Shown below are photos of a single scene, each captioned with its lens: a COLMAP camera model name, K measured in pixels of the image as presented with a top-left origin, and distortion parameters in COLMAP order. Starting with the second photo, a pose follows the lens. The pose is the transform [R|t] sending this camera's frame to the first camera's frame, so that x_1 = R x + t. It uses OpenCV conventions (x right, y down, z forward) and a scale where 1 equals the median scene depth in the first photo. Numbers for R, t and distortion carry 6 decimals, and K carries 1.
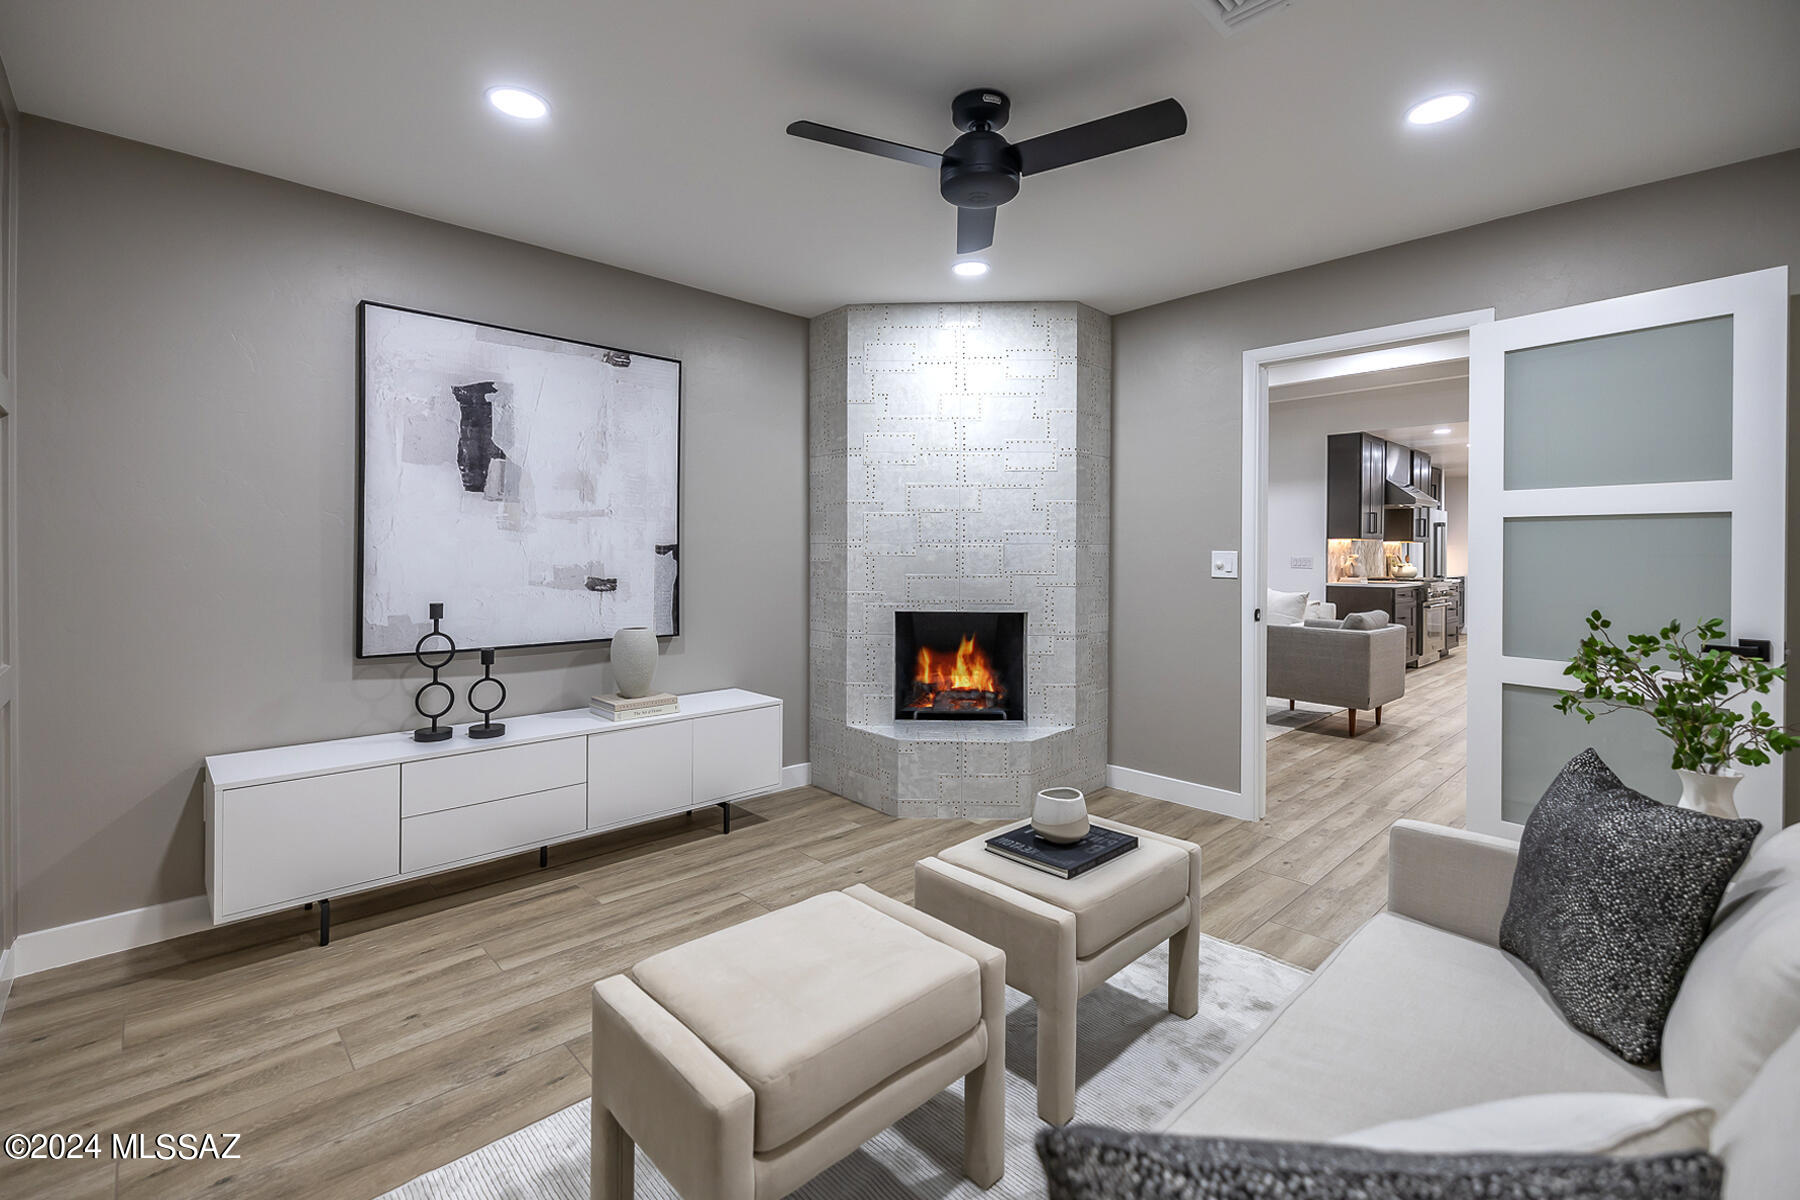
lens RADIAL K [[780.2, 0, 911.9], [0, 780.2, 570.1], [0, 0, 1]] dist [0.000205, -0.000081]
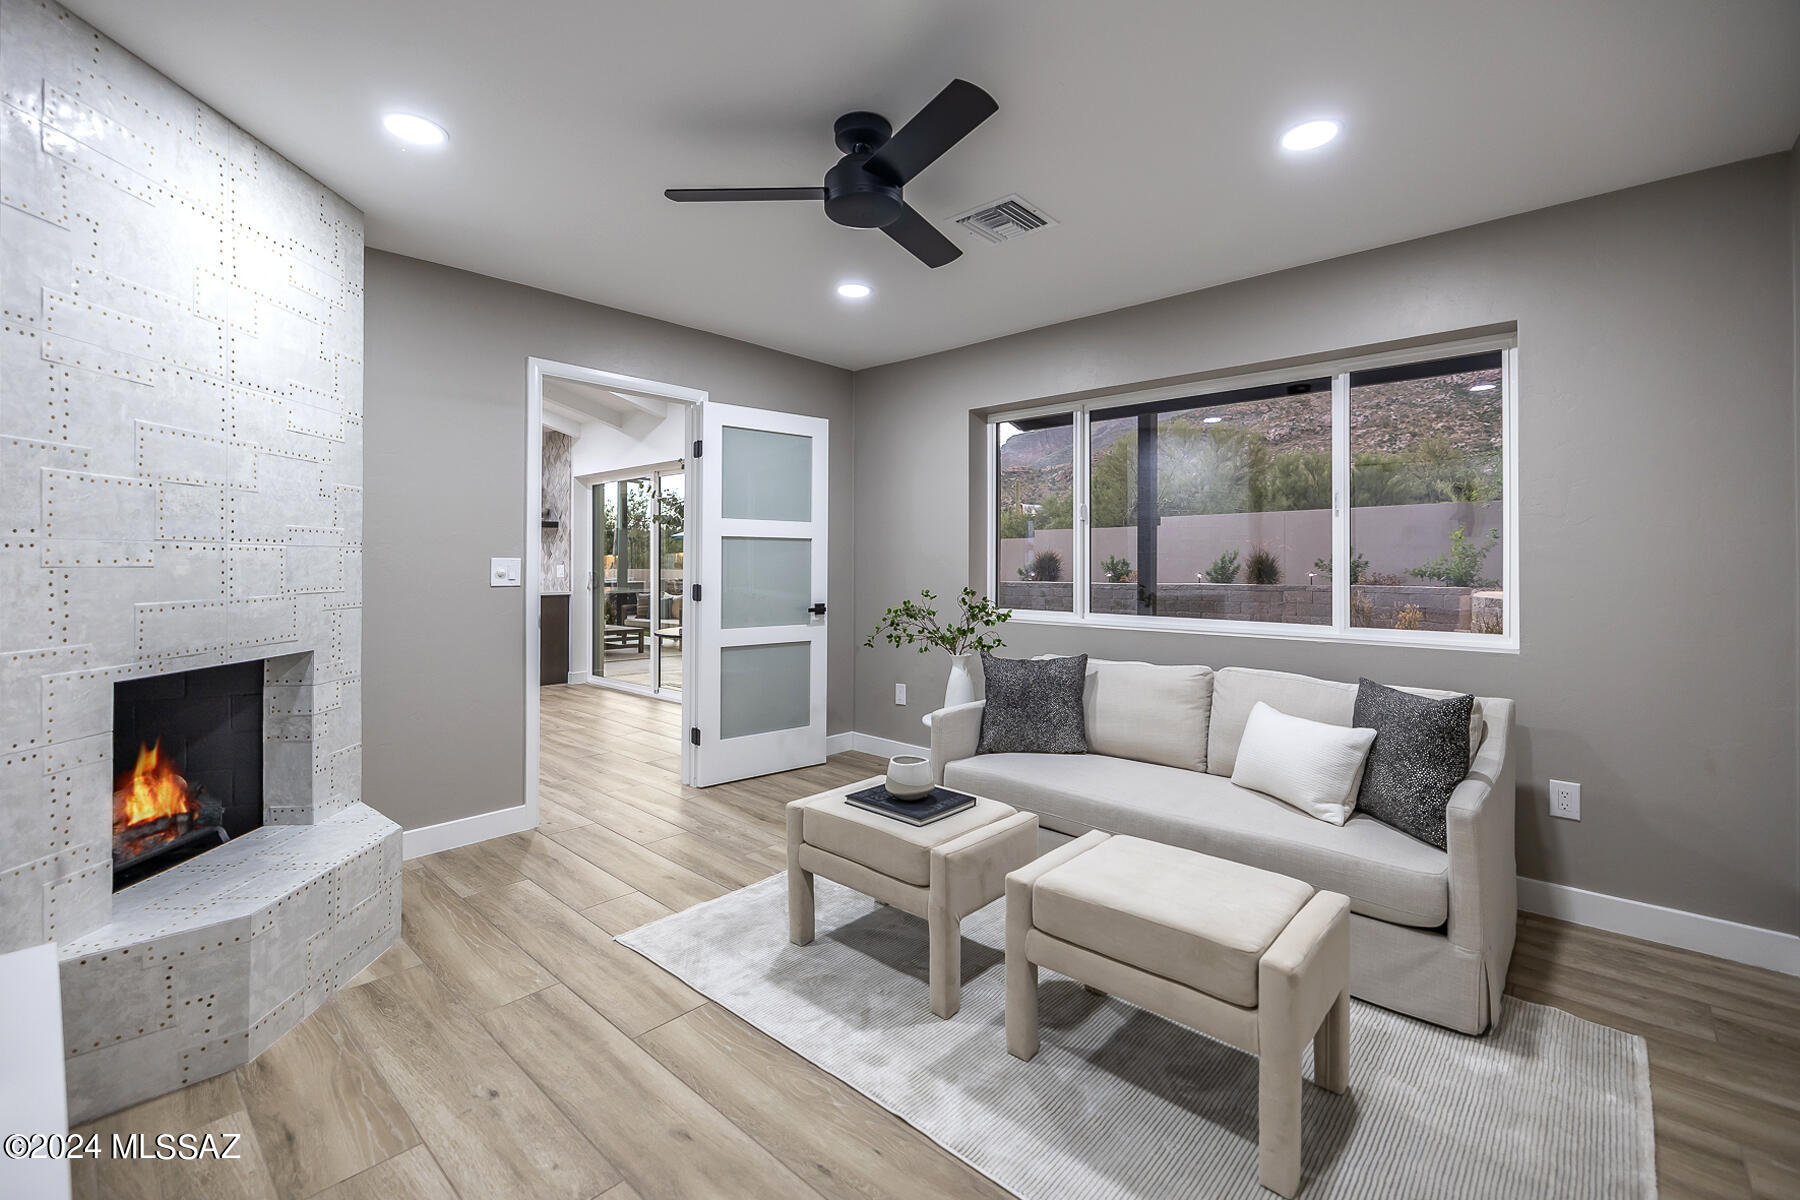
lens RADIAL K [[786.0, 0, 811.2], [0, 786.0, 573.1], [0, 0, 1]] dist [0.000112, 0.000014]
pose [[-0.008014, -0.018173, 0.999803, -0.517792], [0.021276, 0.999605, 0.018340, -0.014412], [-0.999742, 0.021419, -0.007625, 0.586027]]
